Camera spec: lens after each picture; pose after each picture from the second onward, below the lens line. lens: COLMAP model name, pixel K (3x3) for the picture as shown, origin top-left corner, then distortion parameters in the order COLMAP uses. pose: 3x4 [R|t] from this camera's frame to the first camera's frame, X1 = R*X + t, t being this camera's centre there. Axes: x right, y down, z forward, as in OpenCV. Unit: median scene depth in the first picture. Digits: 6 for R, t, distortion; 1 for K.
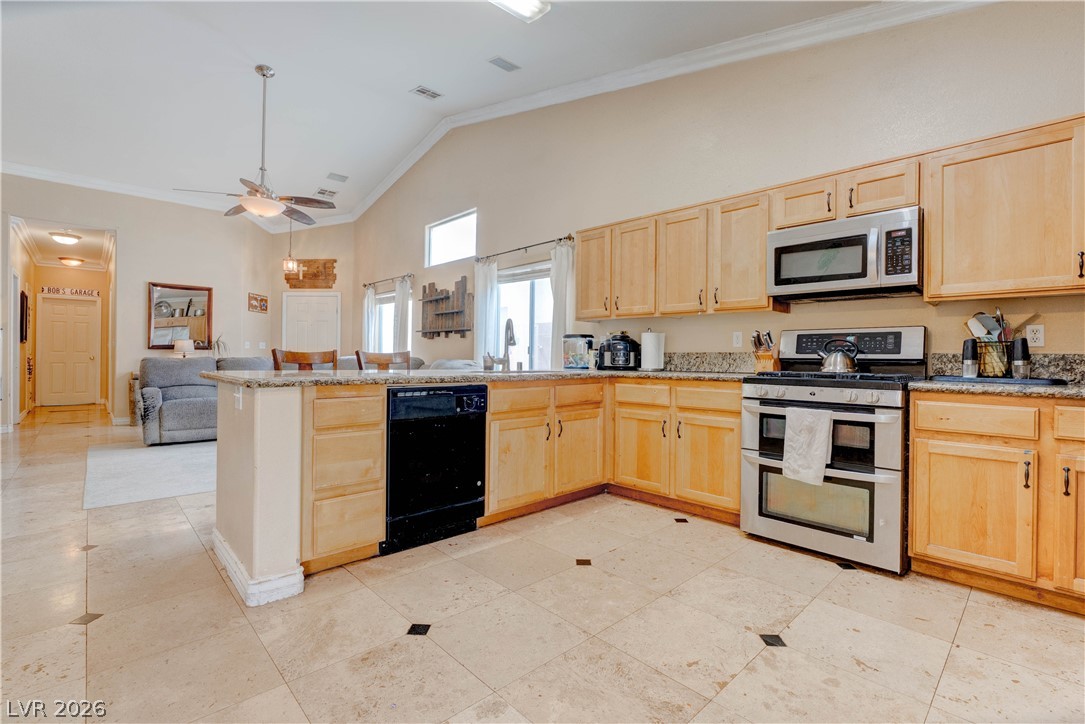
lens RADIAL K [[491.1, 0, 537.7], [0, 491.1, 355.6], [0, 0, 1]] dist [-0.023300, 0.006956]
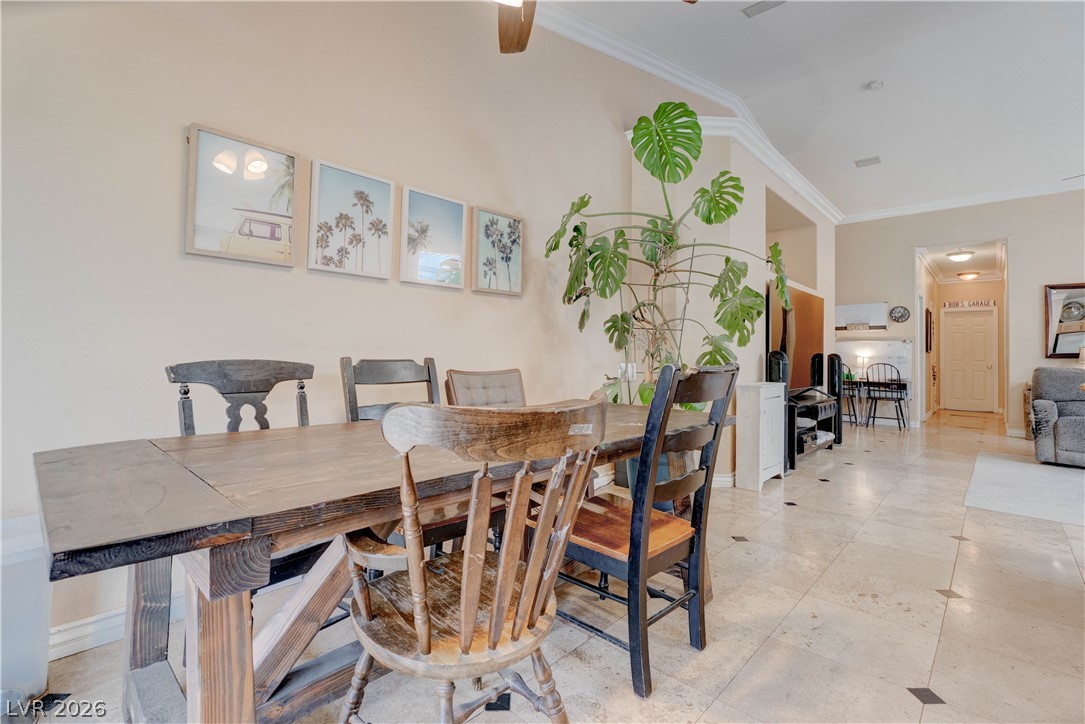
lens RADIAL K [[491.1, 0, 538.6], [0, 491.1, 342.6], [0, 0, 1]] dist [-0.023300, 0.006956]
pose [[0.064360, -0.029331, -0.997496, 0.059321], [-0.016360, 0.999403, -0.030442, 0.000862], [0.997793, 0.018279, 0.063842, -0.018041]]
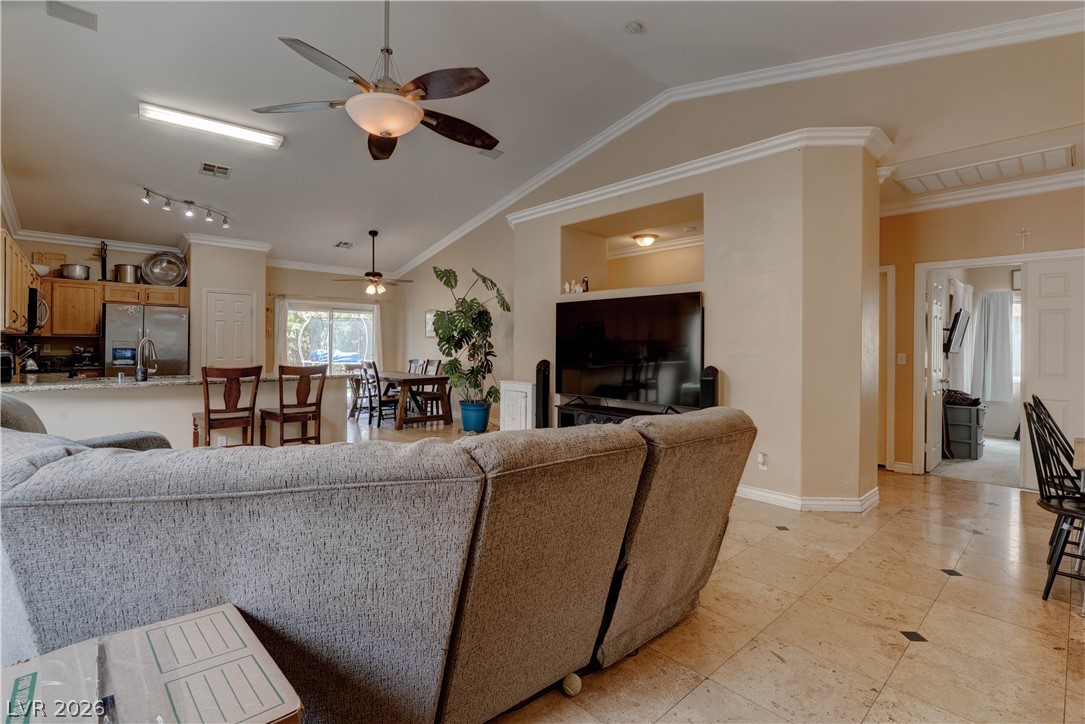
lens RADIAL K [[491.1, 0, 535.6], [0, 491.1, 345.1], [0, 0, 1]] dist [-0.023300, 0.006956]
pose [[-0.999758, -0.016436, 0.014634, -0.750631], [-0.016478, 0.999861, -0.002721, -0.047171], [-0.014587, -0.002961, -0.999889, 1.547922]]
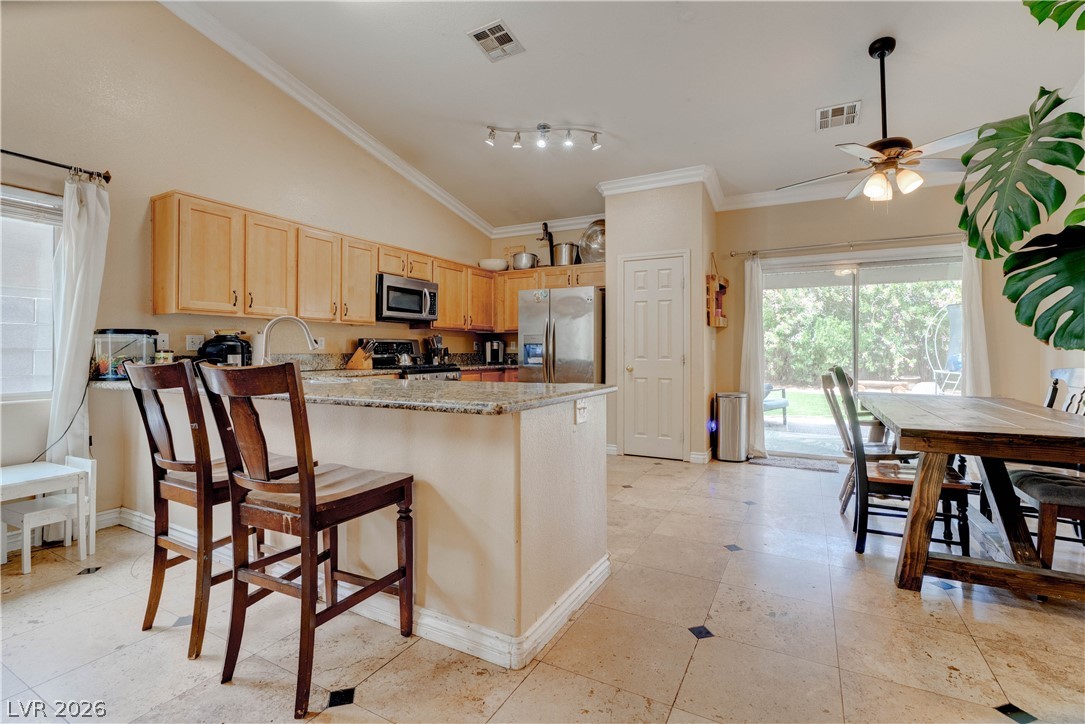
lens RADIAL K [[491.1, 0, 541.4], [0, 491.1, 347.0], [0, 0, 1]] dist [-0.023300, 0.006956]
pose [[-0.317460, -0.000643, 0.948271, -0.649380], [-0.002805, 0.999996, -0.000261, -0.016912], [-0.948267, -0.002743, -0.317461, 0.594638]]
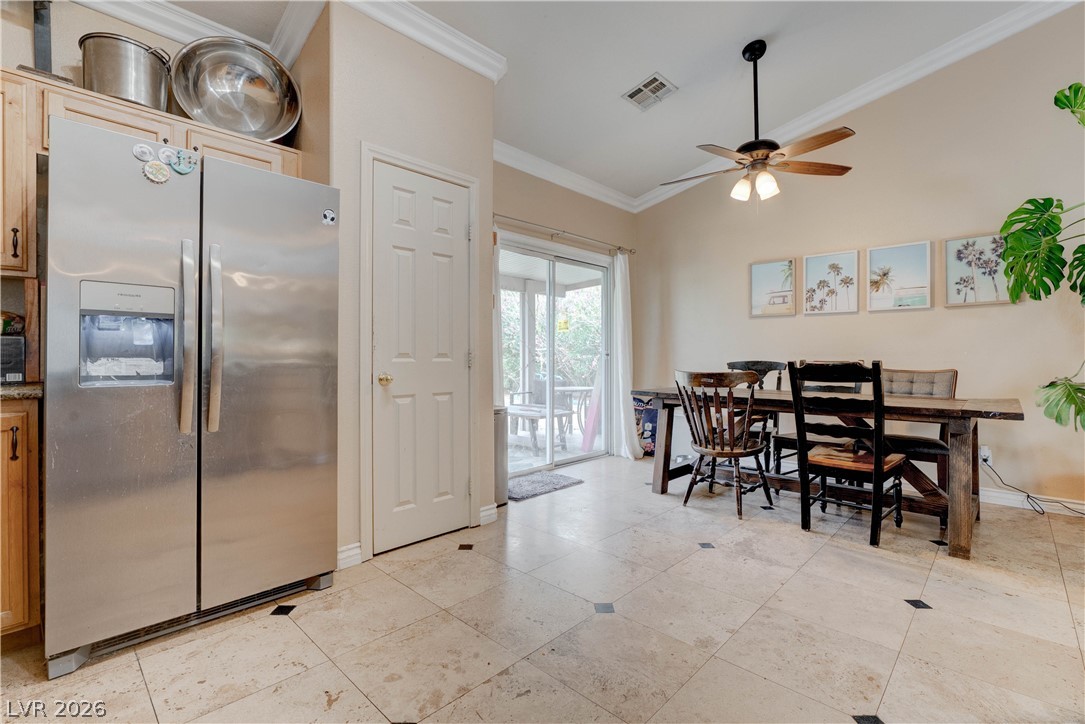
lens RADIAL K [[491.1, 0, 538.0], [0, 491.1, 354.7], [0, 0, 1]] dist [-0.023300, 0.006956]
pose [[-0.998653, -0.010702, -0.050780, 0.109714], [-0.010581, 0.999941, -0.002649, 0.001601], [0.050806, -0.002108, -0.998706, 0.606982]]
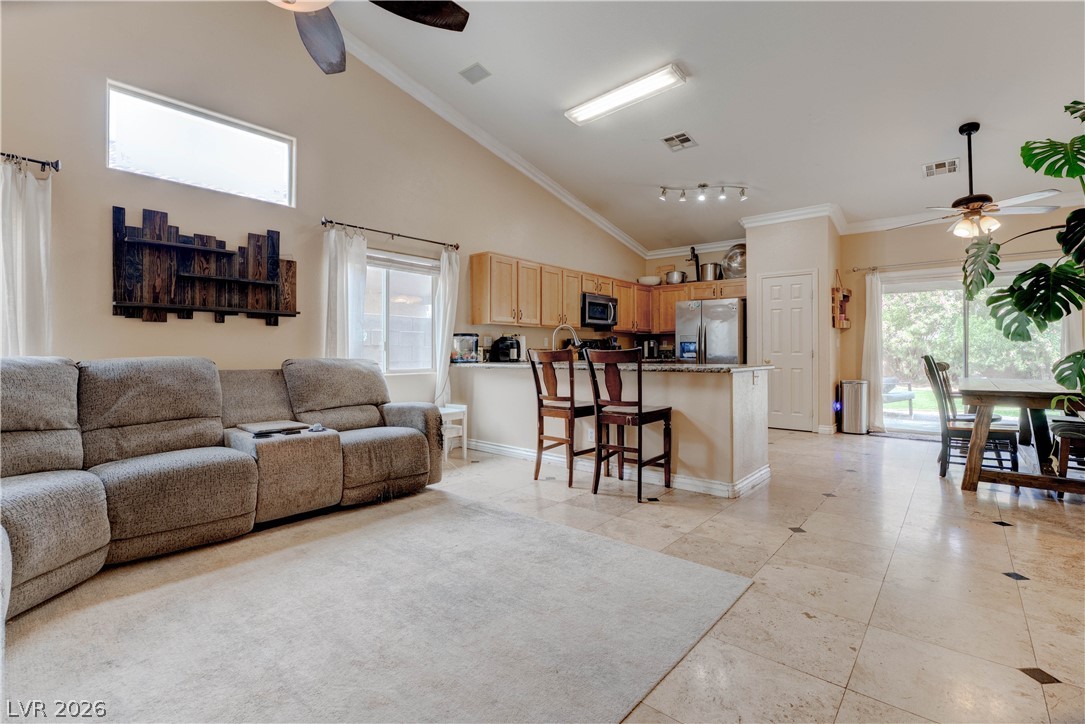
lens RADIAL K [[491.1, 0, 541.3], [0, 491.1, 346.8], [0, 0, 1]] dist [-0.023300, 0.006956]
pose [[-0.109709, 0.001087, 0.993963, -0.974990], [-0.001216, 0.999999, -0.001228, -0.008696], [-0.993963, -0.001343, -0.109708, 0.840615]]
